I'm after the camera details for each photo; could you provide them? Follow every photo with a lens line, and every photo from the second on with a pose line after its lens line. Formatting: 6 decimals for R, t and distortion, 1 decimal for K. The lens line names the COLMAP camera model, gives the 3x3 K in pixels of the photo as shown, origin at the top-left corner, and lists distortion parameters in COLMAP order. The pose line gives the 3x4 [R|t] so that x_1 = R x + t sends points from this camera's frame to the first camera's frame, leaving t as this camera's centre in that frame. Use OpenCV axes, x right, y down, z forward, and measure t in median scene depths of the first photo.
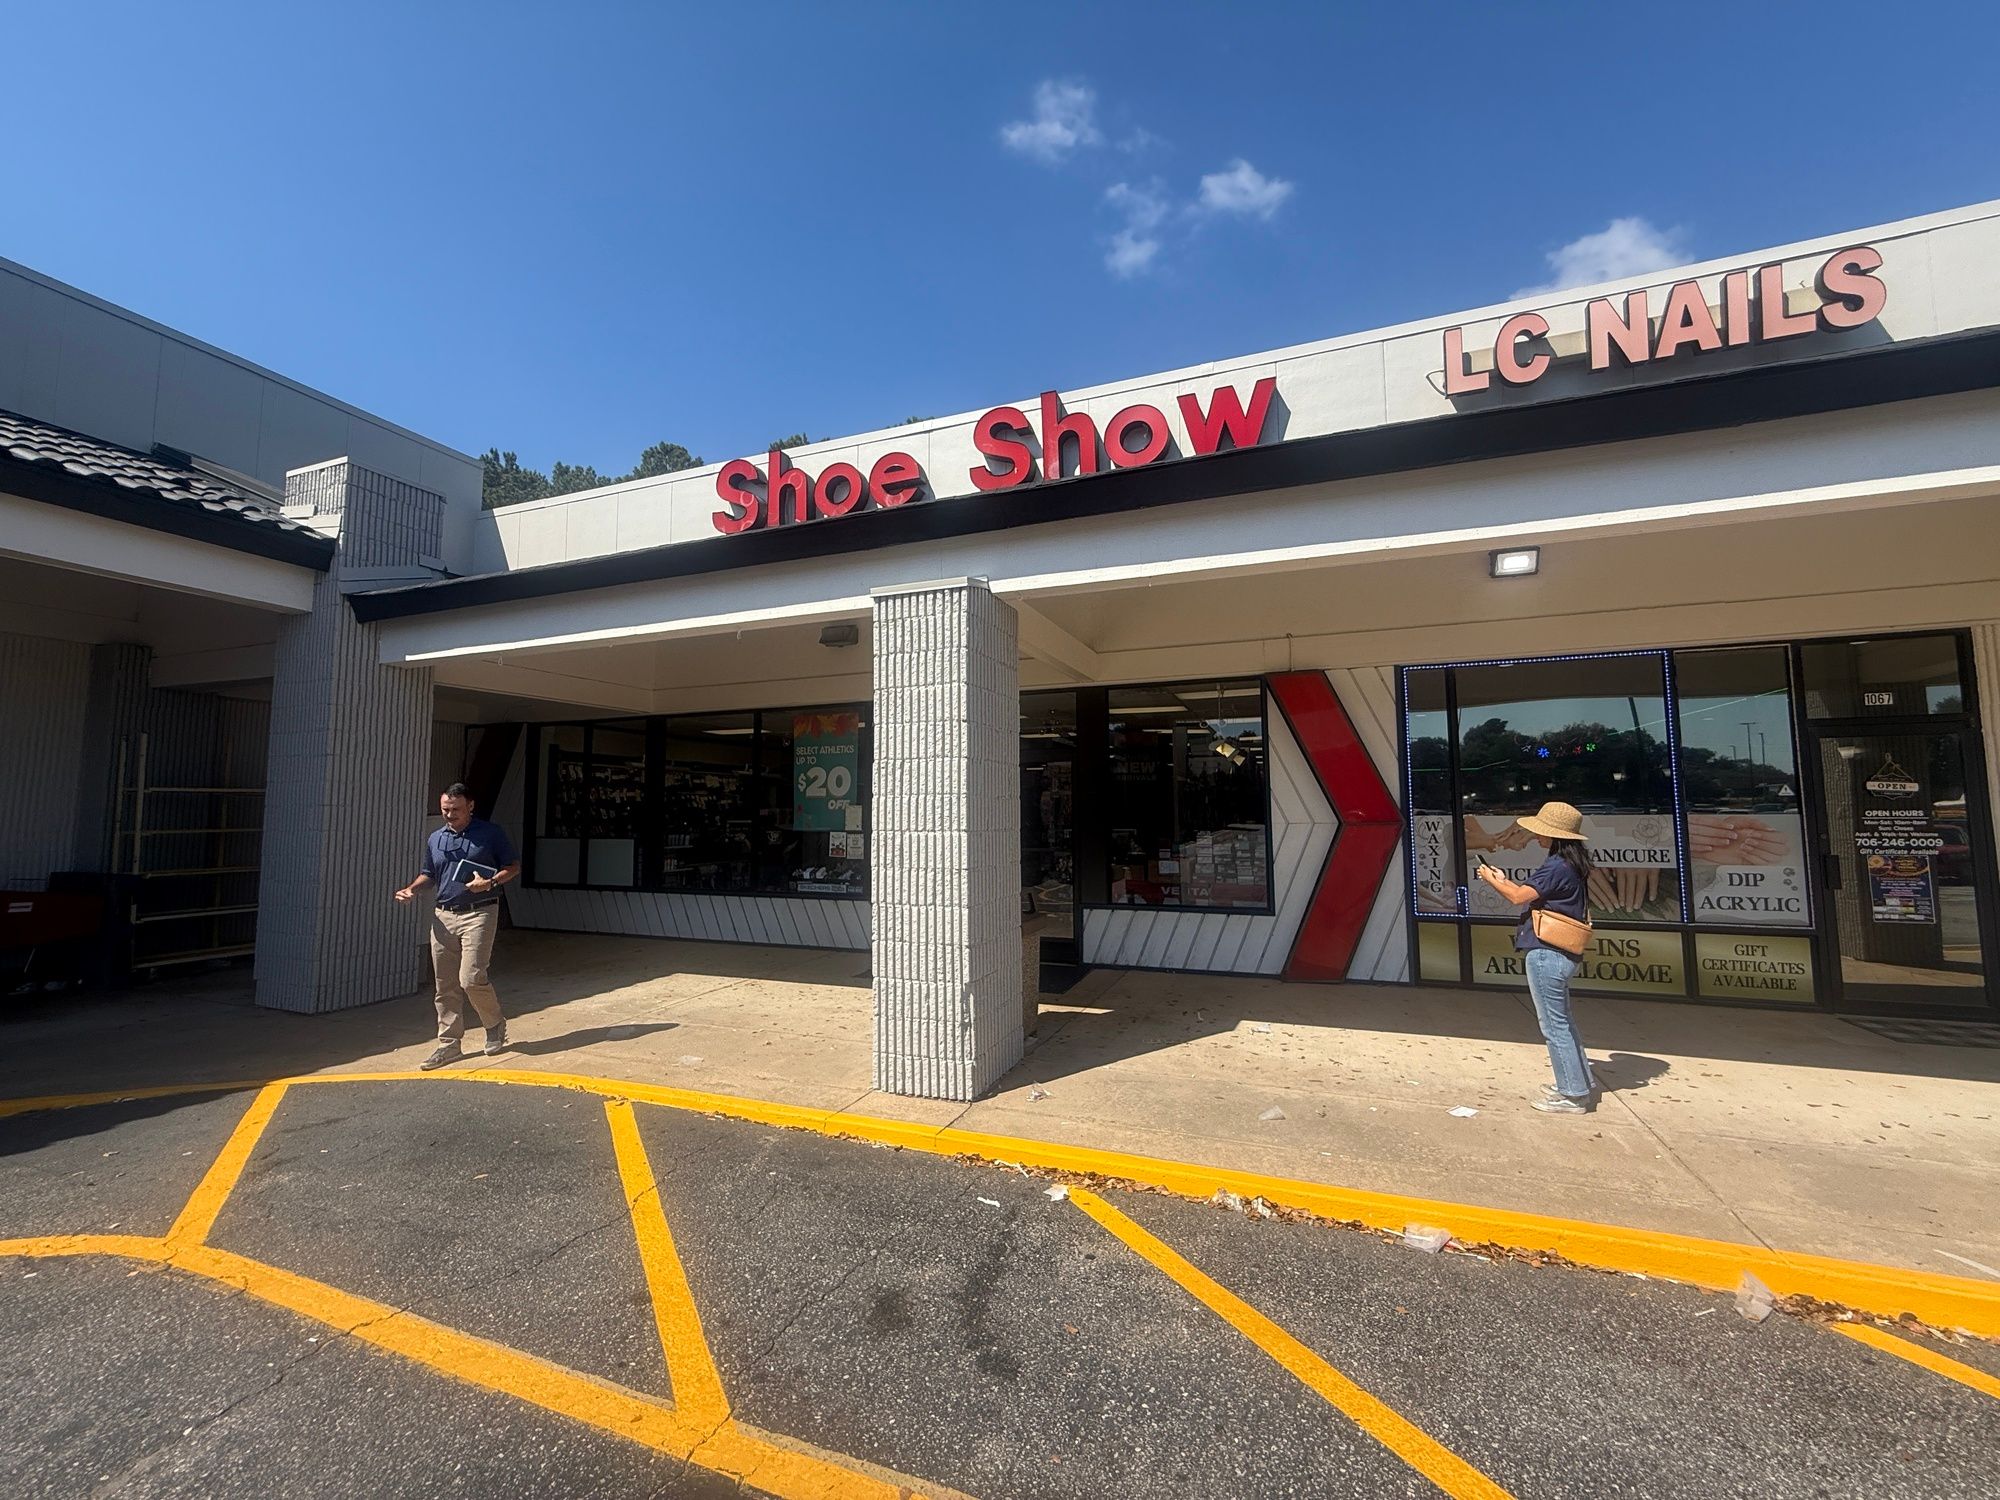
lens RADIAL K [[795.1, 0, 1000.0], [0, 795.1, 750.0], [0, 0, 1]] dist [-0.008593, 0.000120]
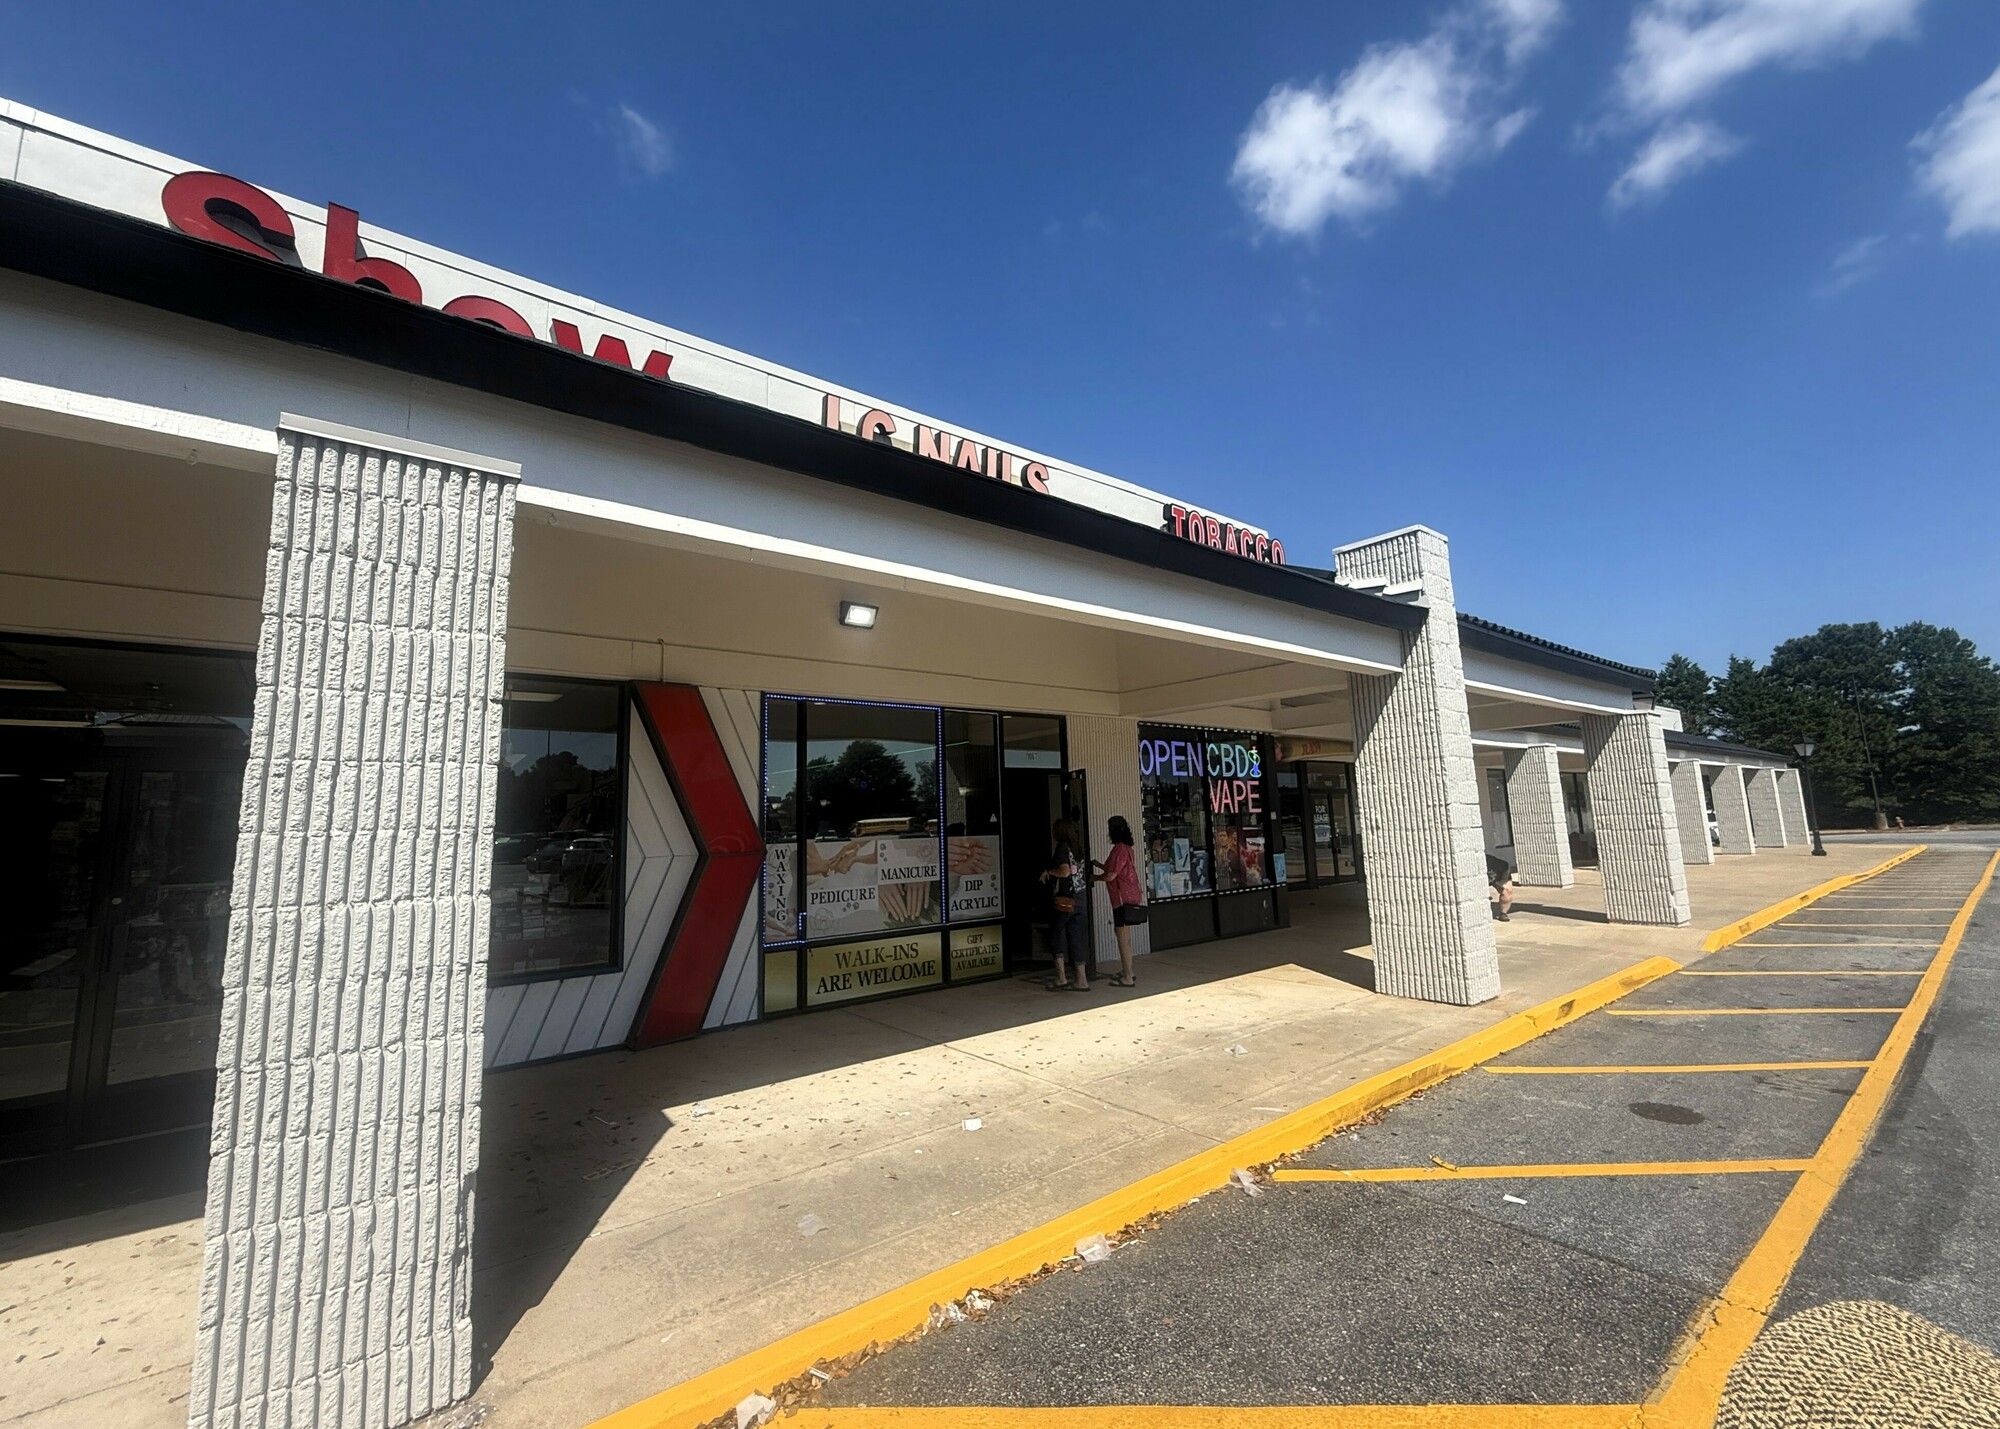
lens RADIAL K [[817.1, 0, 1001.3], [0, 817.1, 702.7], [0, 0, 1]] dist [-0.007086, 0.000510]
pose [[0.498250, 0.118194, 0.858940, -0.347819], [-0.041324, 0.992776, -0.112640, 0.015374], [-0.866048, 0.020628, 0.499535, 0.355258]]
